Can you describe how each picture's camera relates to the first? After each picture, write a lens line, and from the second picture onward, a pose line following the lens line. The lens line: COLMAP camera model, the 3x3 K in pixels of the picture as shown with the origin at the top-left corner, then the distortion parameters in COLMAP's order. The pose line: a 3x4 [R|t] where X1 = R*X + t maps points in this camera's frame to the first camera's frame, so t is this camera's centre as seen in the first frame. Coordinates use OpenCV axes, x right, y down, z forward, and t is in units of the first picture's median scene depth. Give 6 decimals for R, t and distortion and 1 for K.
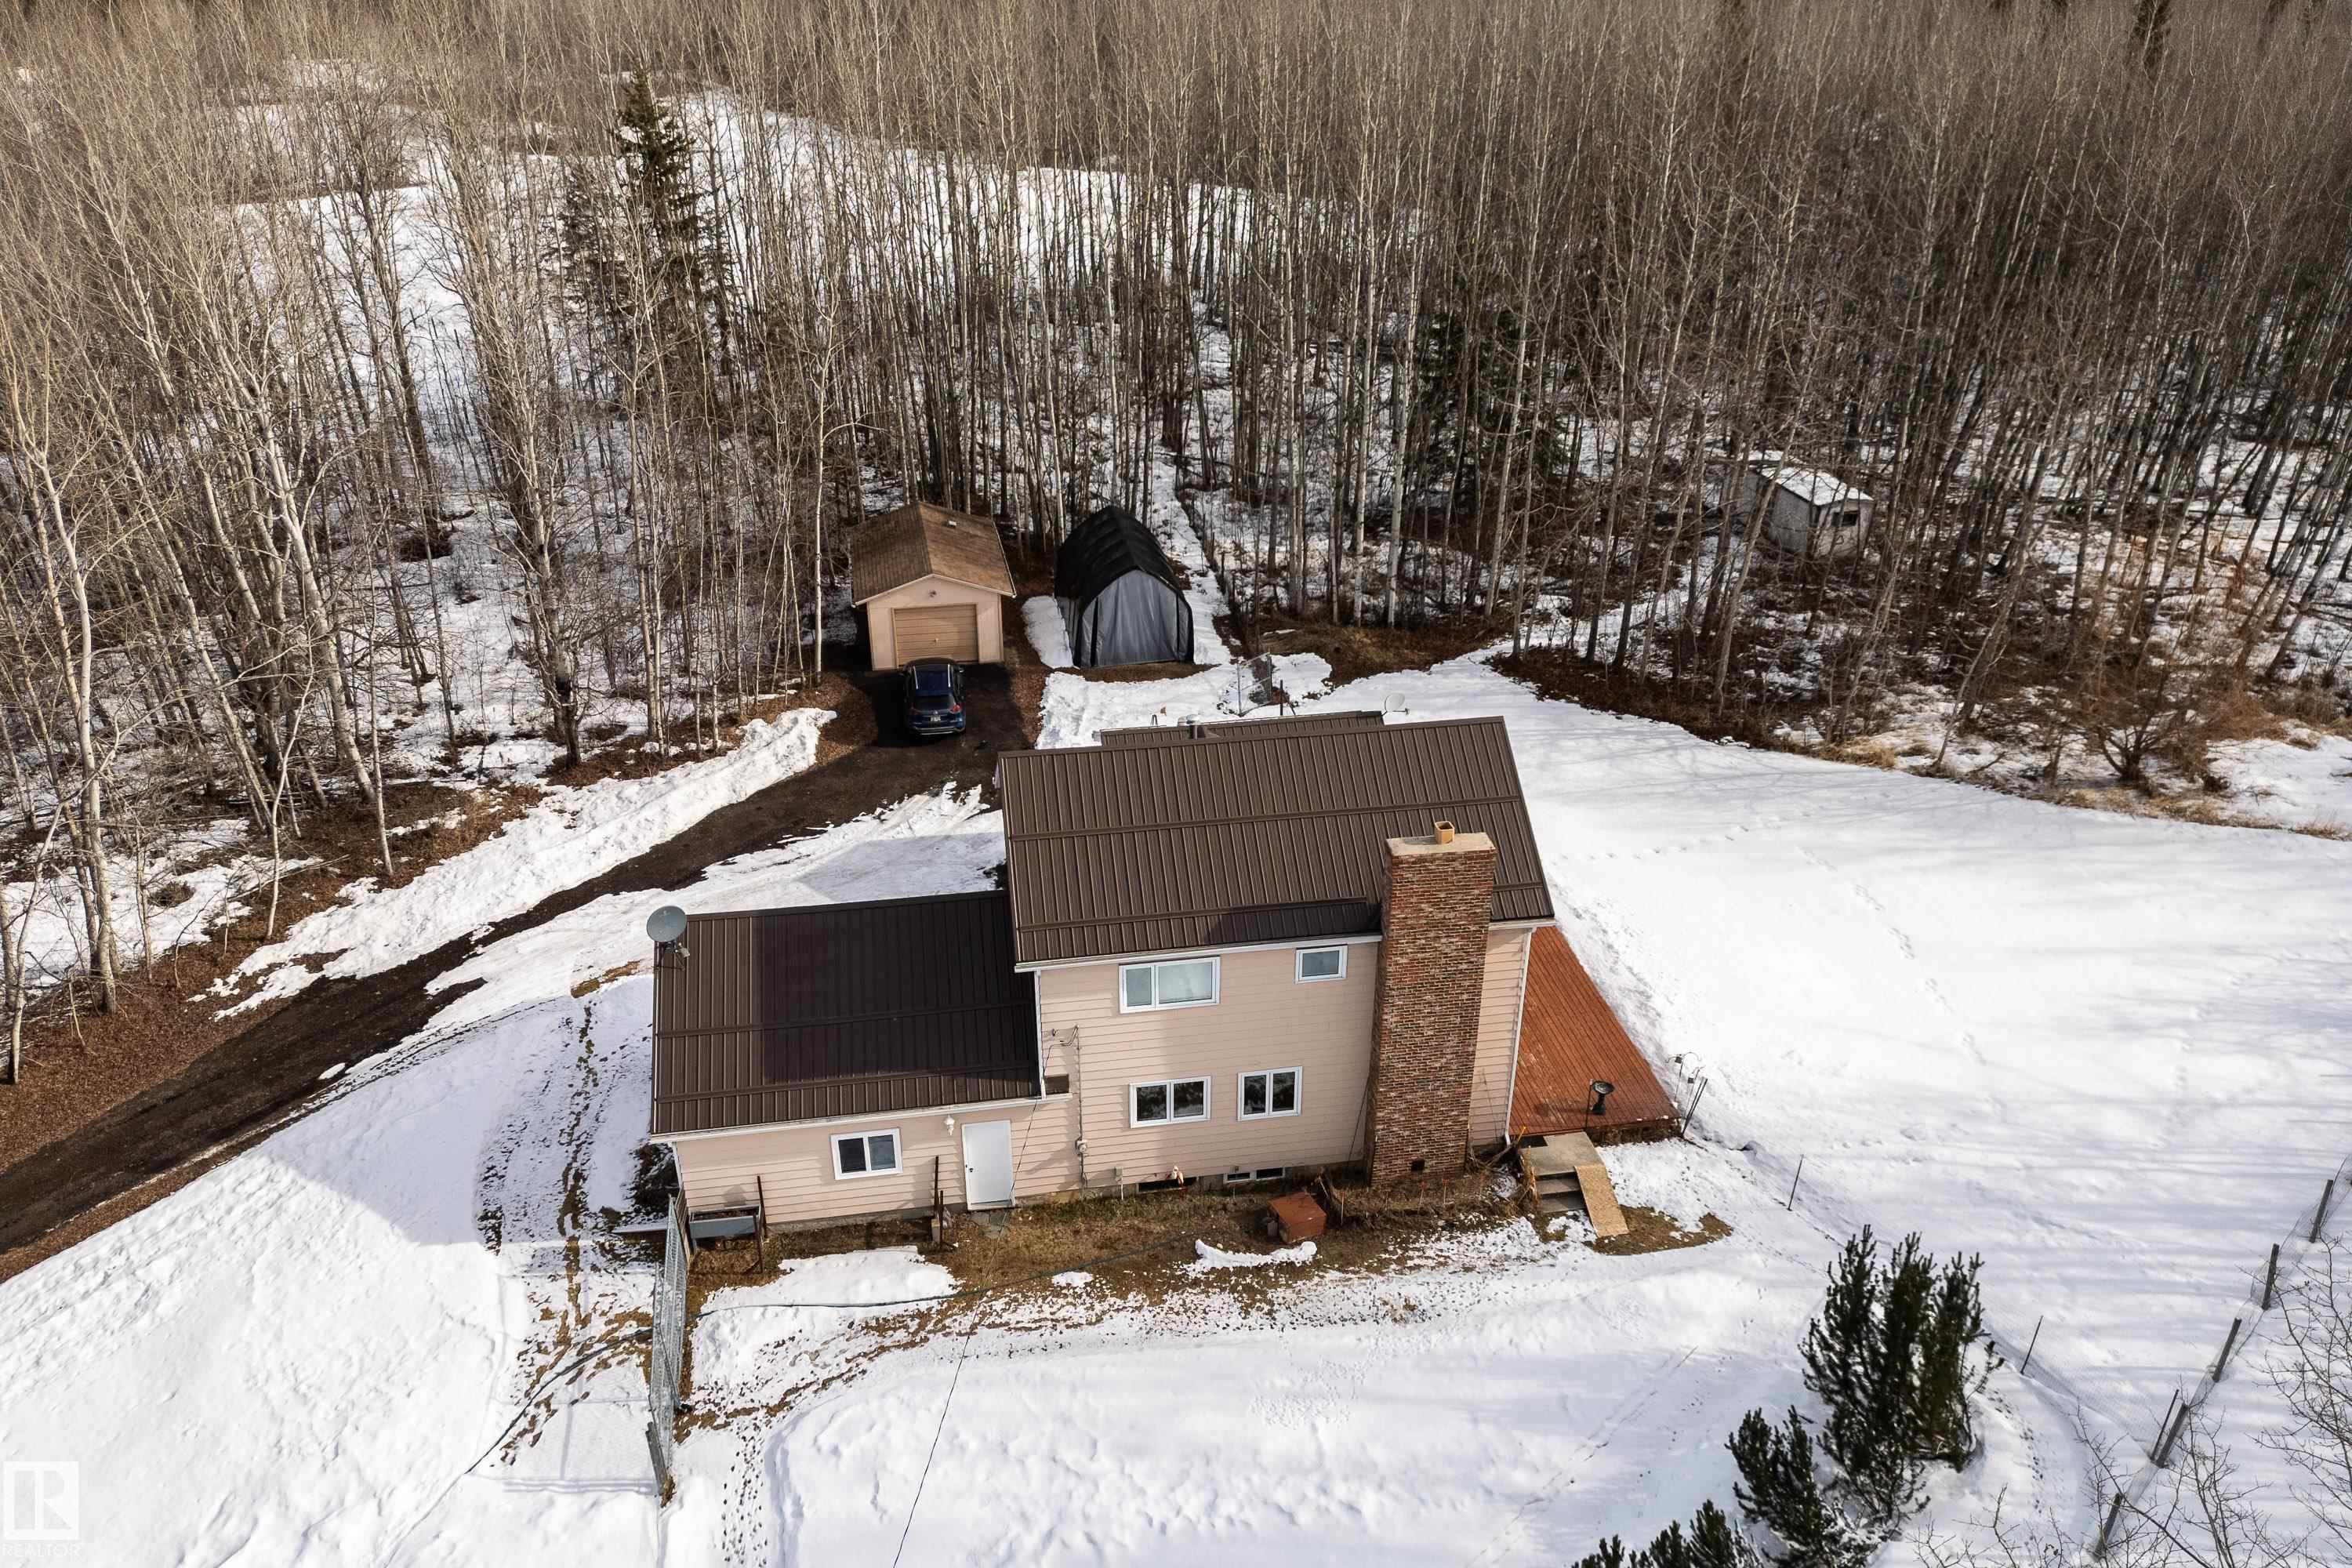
lens RADIAL K [[1644.3, 0, 1170.5], [0, 1644.3, 771.7], [0, 0, 1]] dist [0.080334, -0.072579]
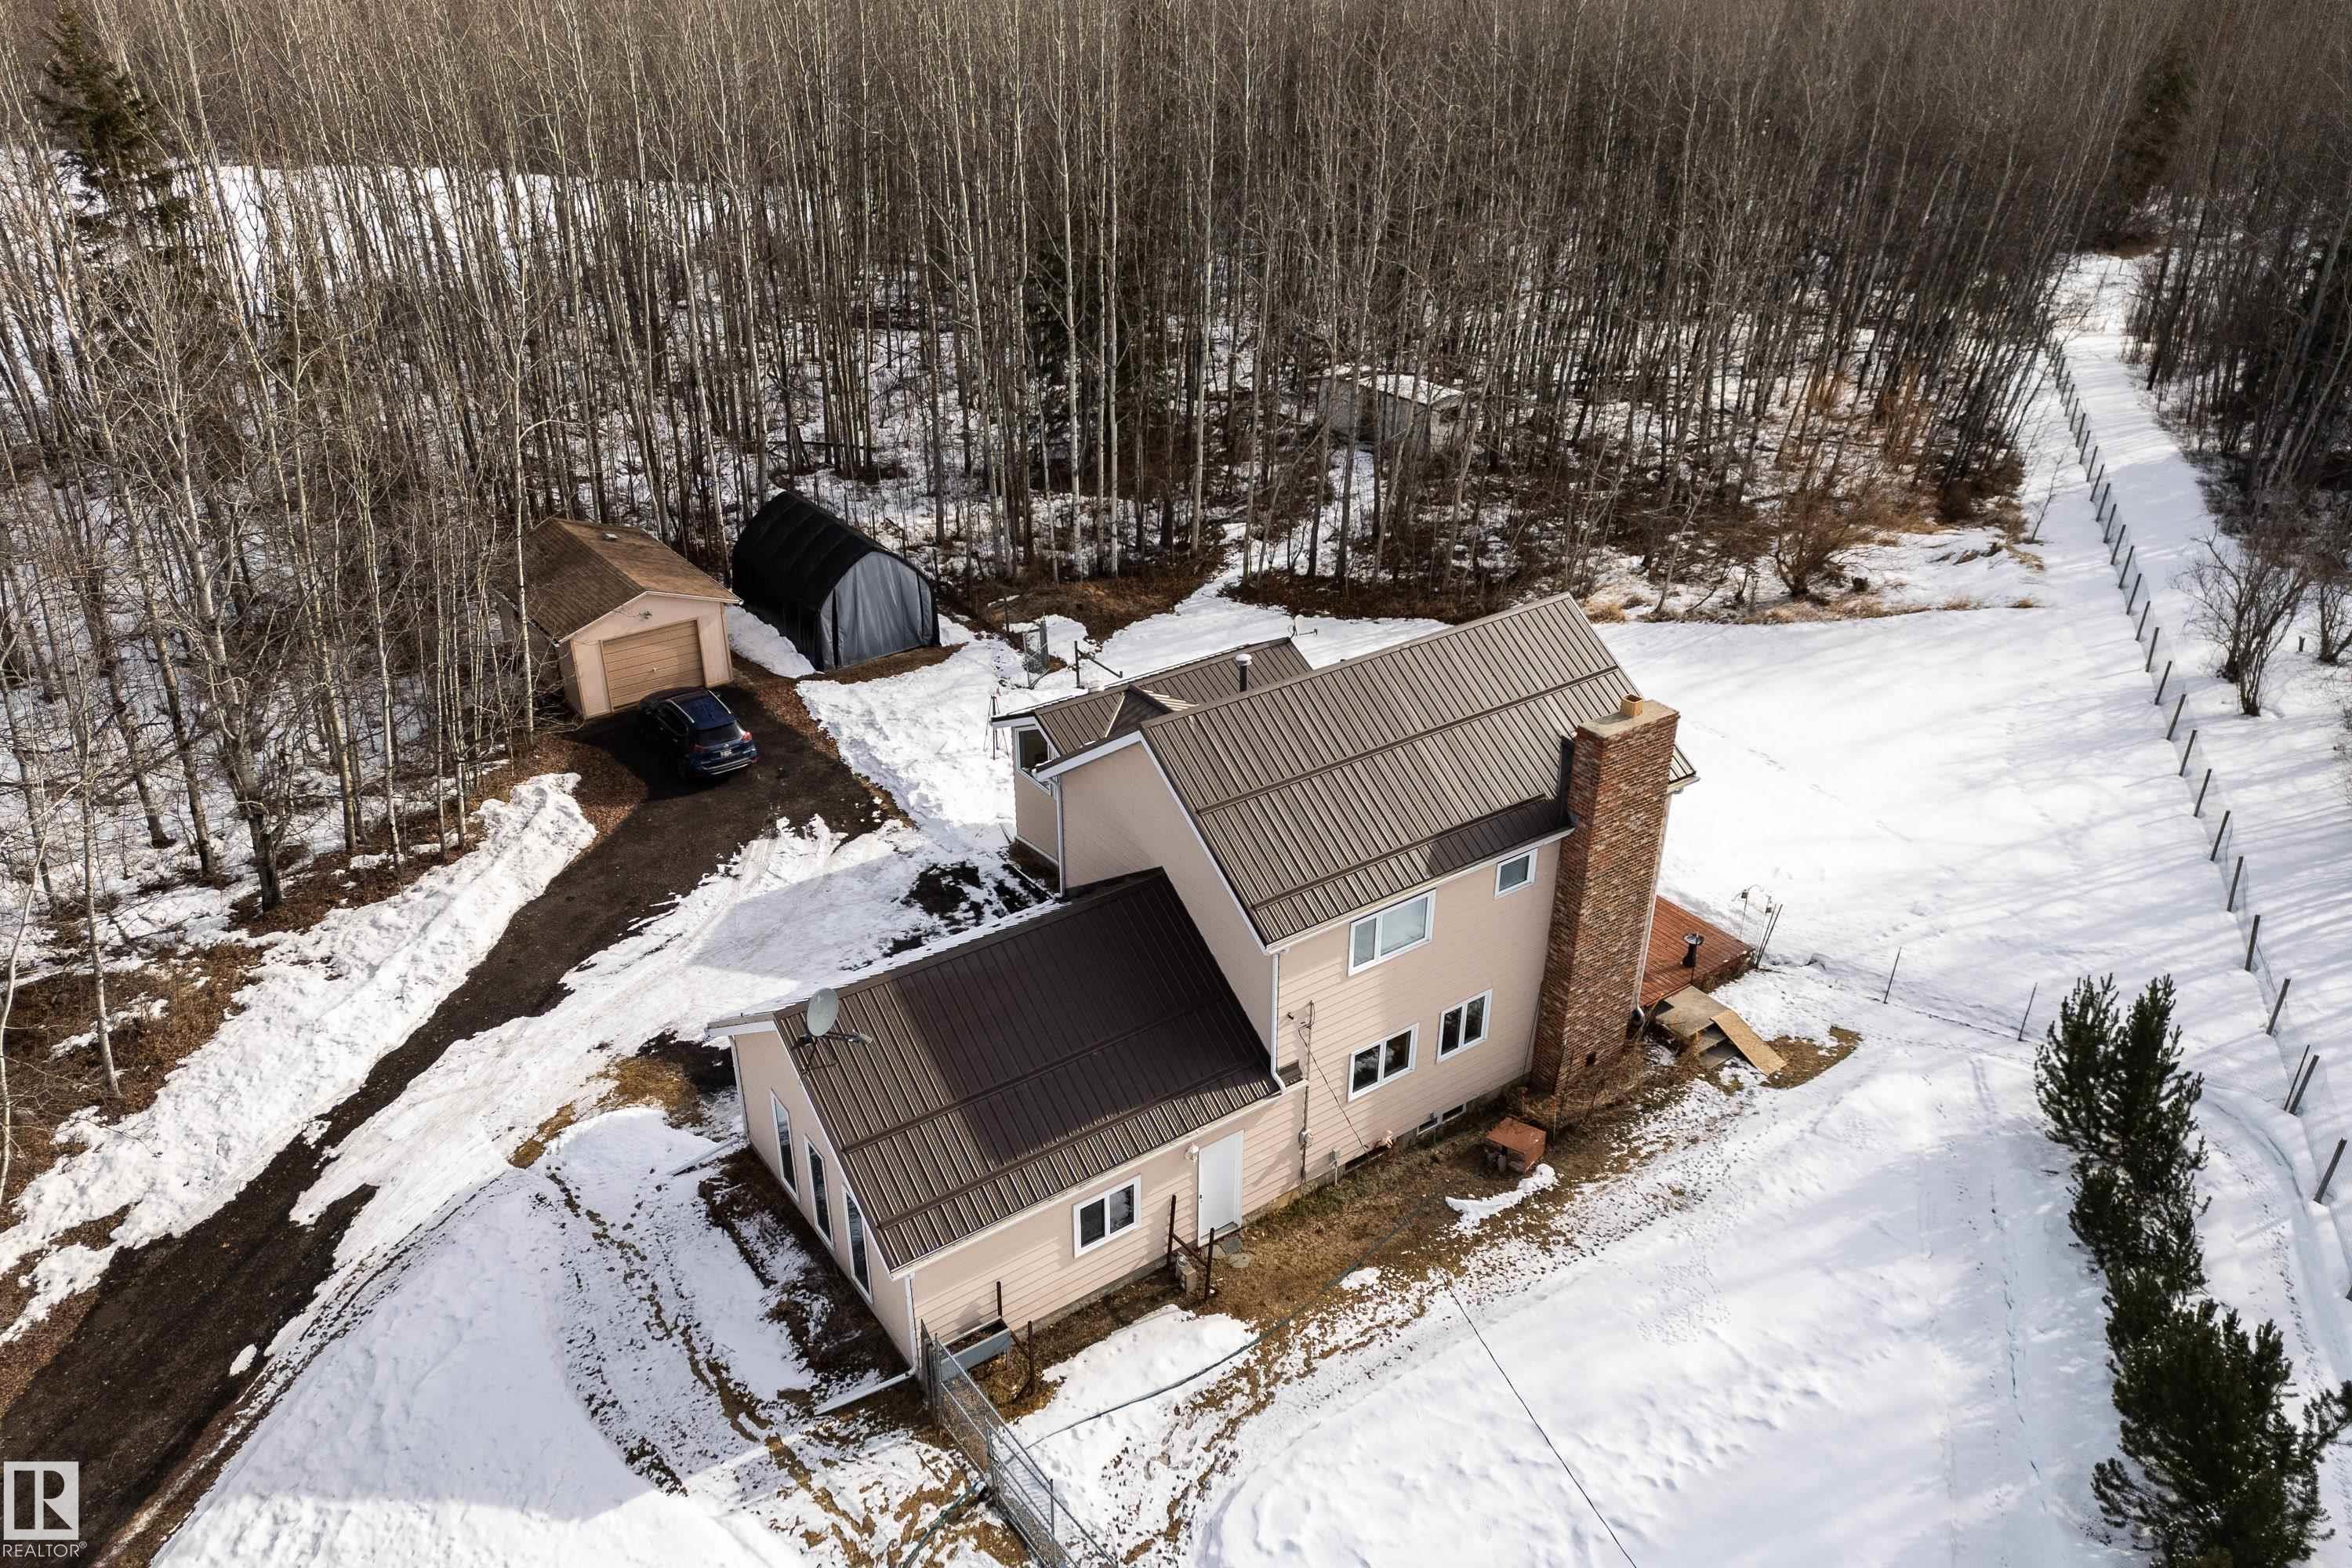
lens RADIAL K [[1644.3, 0, 1174.9], [0, 1644.3, 791.4], [0, 0, 1]] dist [0.080334, -0.072579]
pose [[0.898012, -0.209057, 0.387129, -0.411508], [0.204078, 0.977440, 0.054441, -0.018239], [-0.389777, 0.030116, 0.920417, 0.196011]]
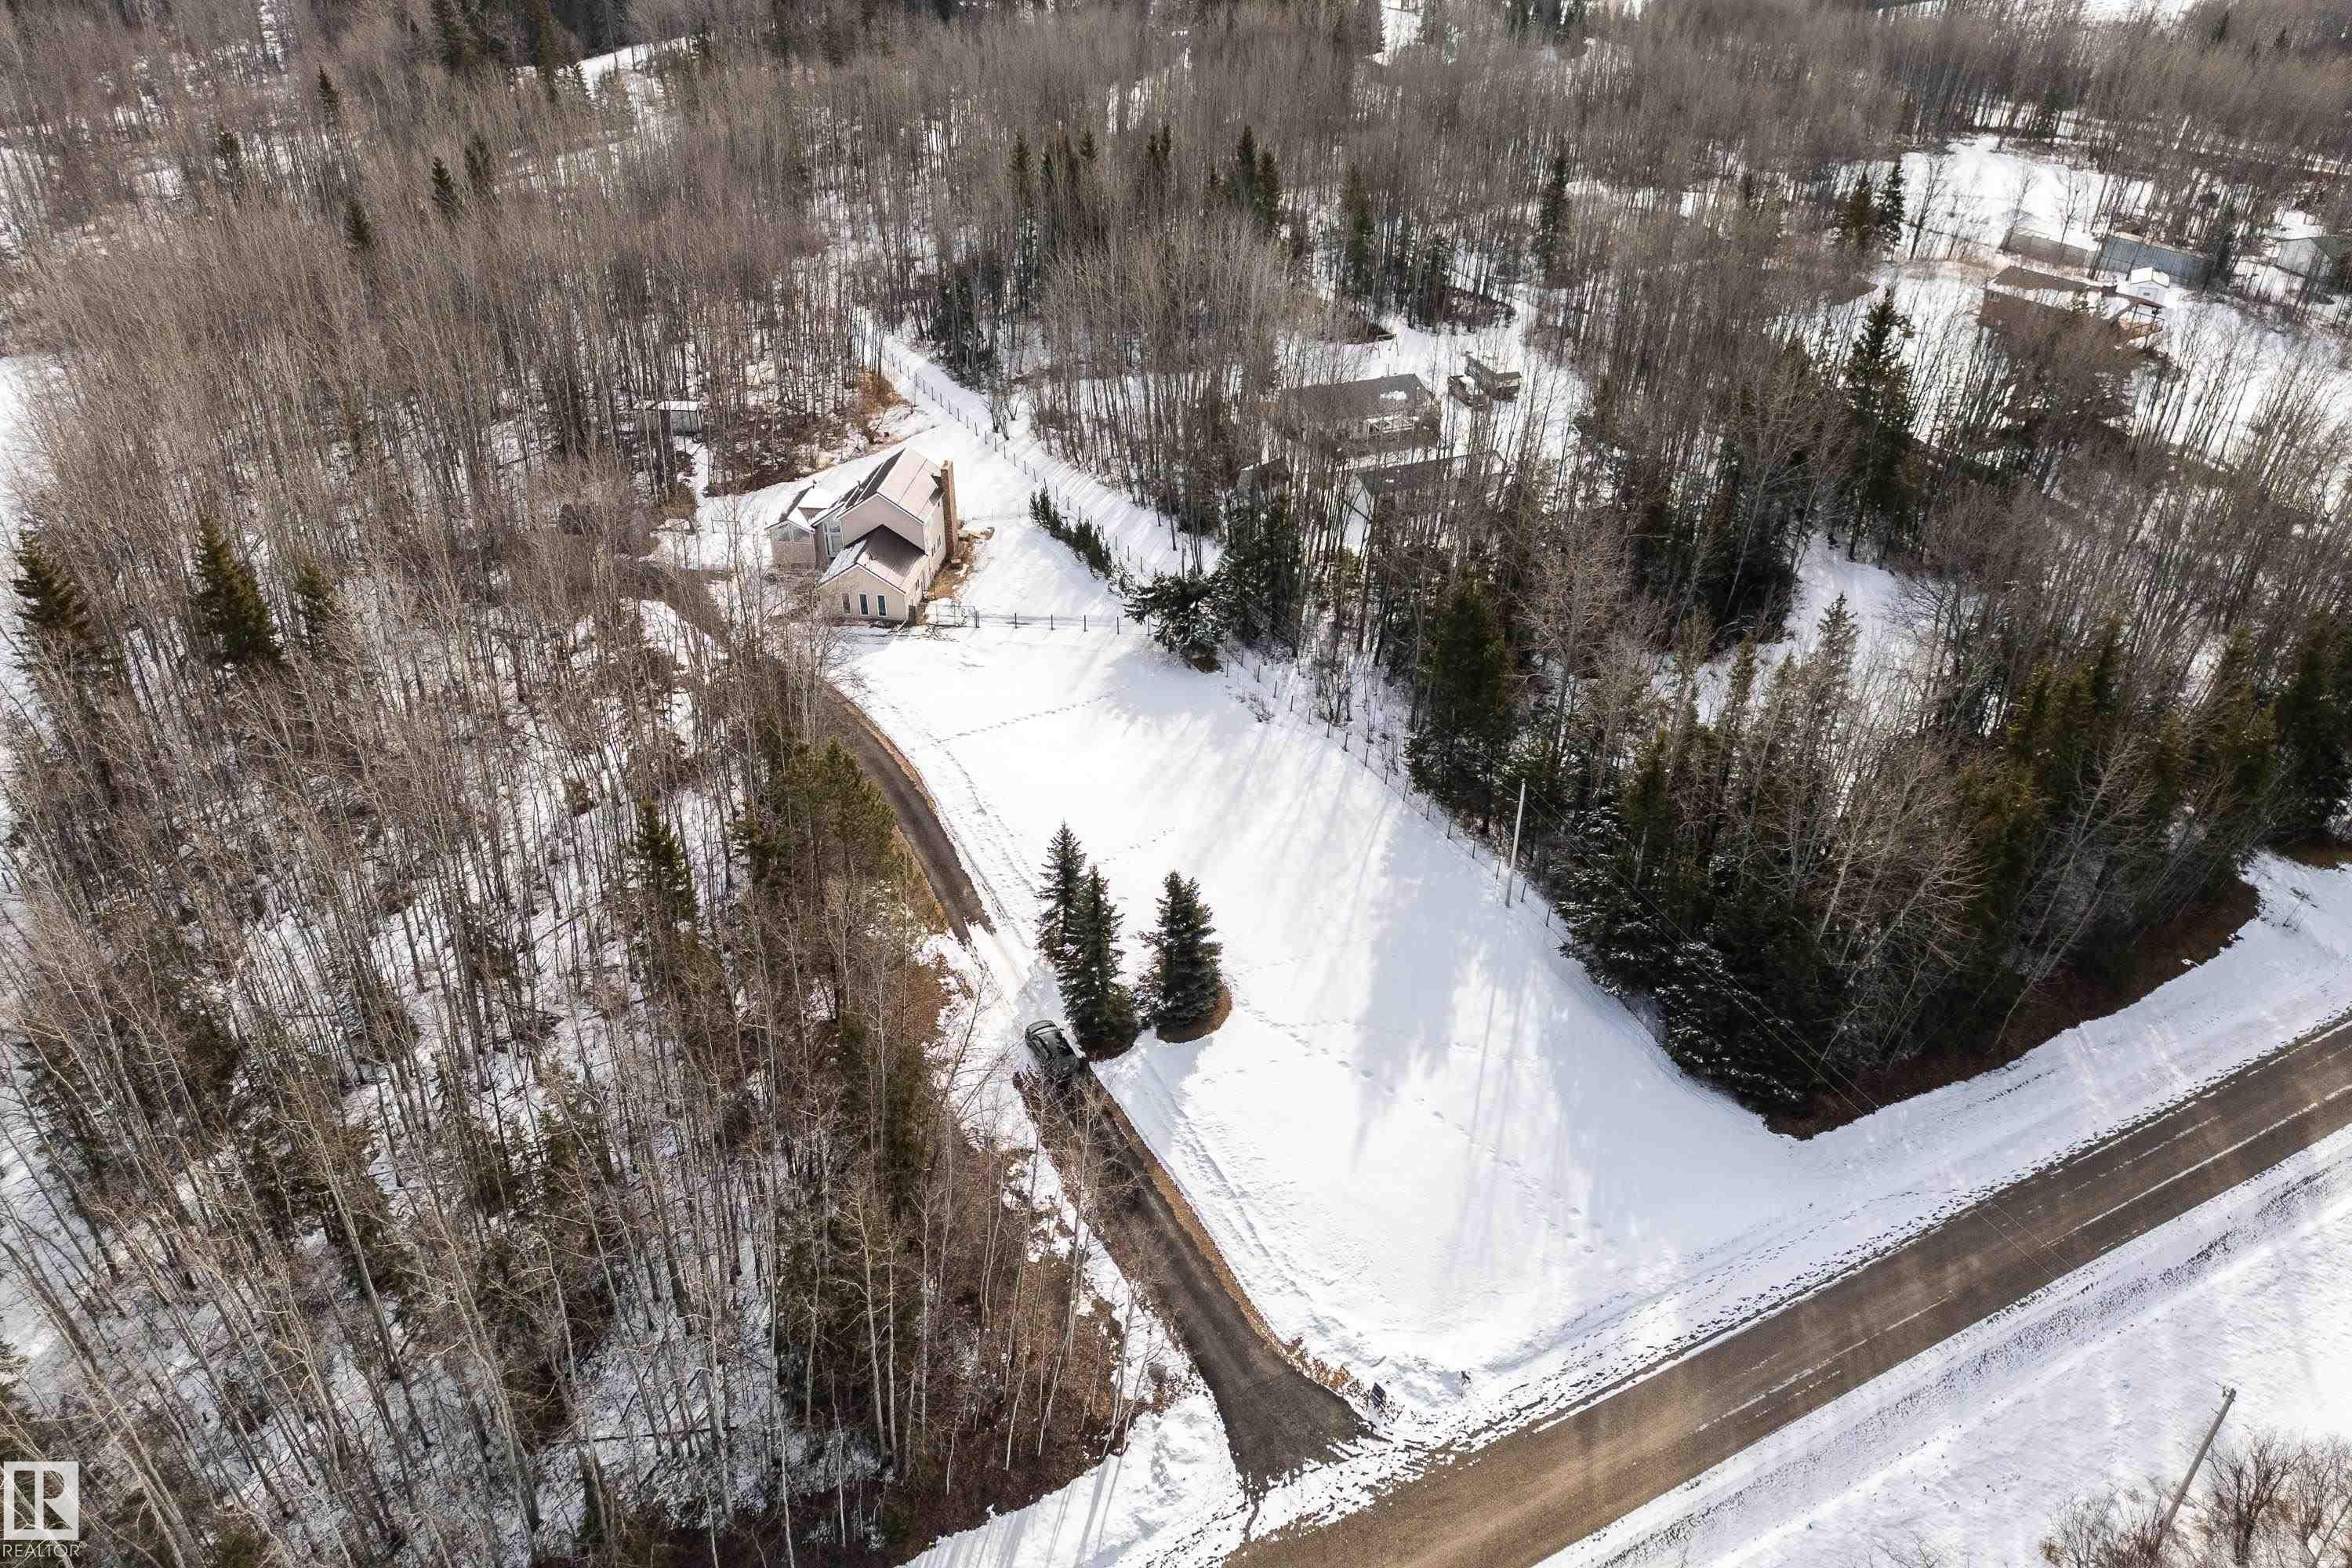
lens RADIAL K [[1644.3, 0, 1185.5], [0, 1644.3, 803.1], [0, 0, 1]] dist [0.080334, -0.072579]
pose [[0.260510, -0.521348, 0.812608, -3.536379], [0.445872, 0.811505, 0.377701, -0.574766], [-0.856349, 0.263924, 0.443859, -1.245364]]
